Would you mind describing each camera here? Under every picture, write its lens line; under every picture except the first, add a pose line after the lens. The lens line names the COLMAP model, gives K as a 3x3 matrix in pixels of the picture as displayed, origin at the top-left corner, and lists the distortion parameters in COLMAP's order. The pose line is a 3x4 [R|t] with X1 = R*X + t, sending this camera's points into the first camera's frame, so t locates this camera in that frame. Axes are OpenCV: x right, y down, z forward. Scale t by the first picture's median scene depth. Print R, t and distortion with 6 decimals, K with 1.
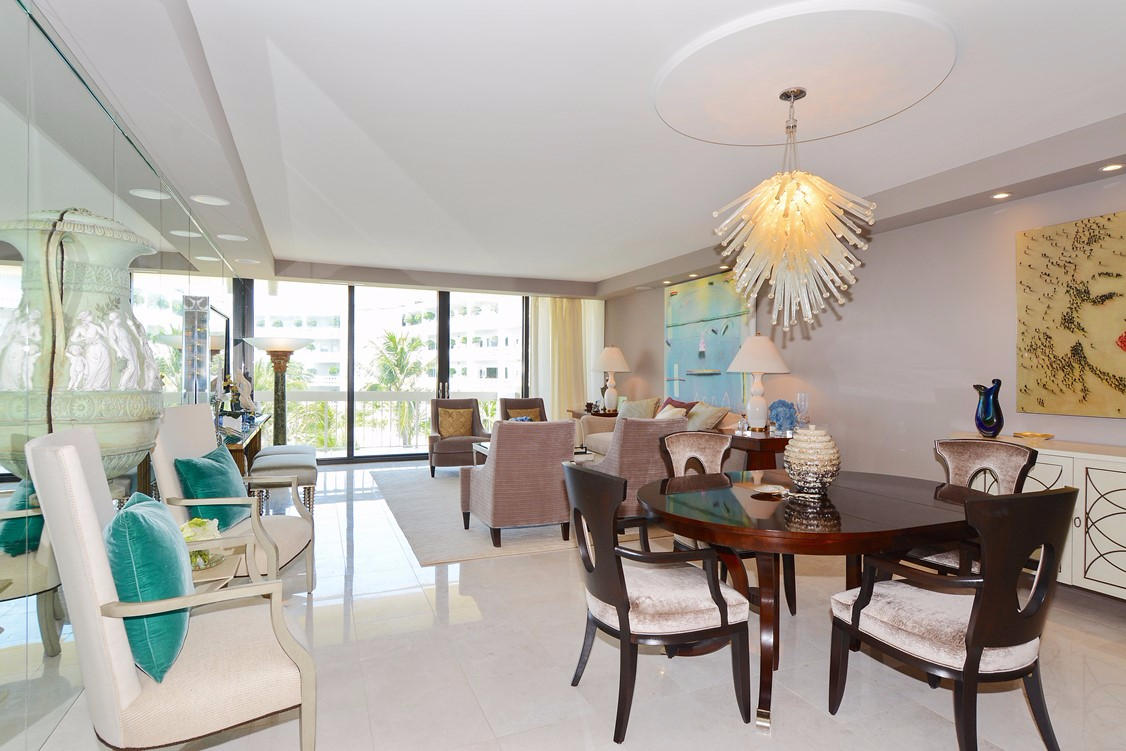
lens RADIAL K [[603.5, 0, 564.0], [0, 603.5, 375.6], [0, 0, 1]] dist [0.035616, -0.000063]
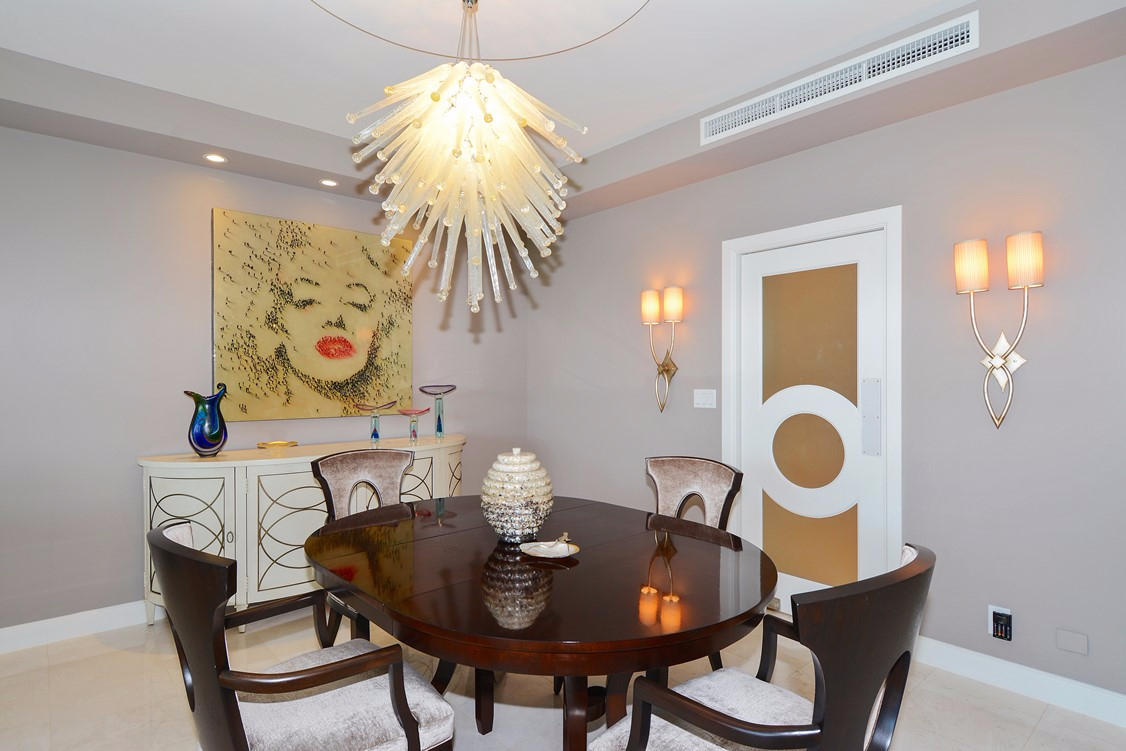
lens RADIAL K [[603.5, 0, 567.0], [0, 603.5, 357.5], [0, 0, 1]] dist [0.035616, -0.000063]
pose [[-0.291091, 0.026353, 0.956332, -0.211723], [0.002578, 0.999639, -0.026762, -0.005945], [-0.956692, -0.005325, -0.291054, 0.844610]]
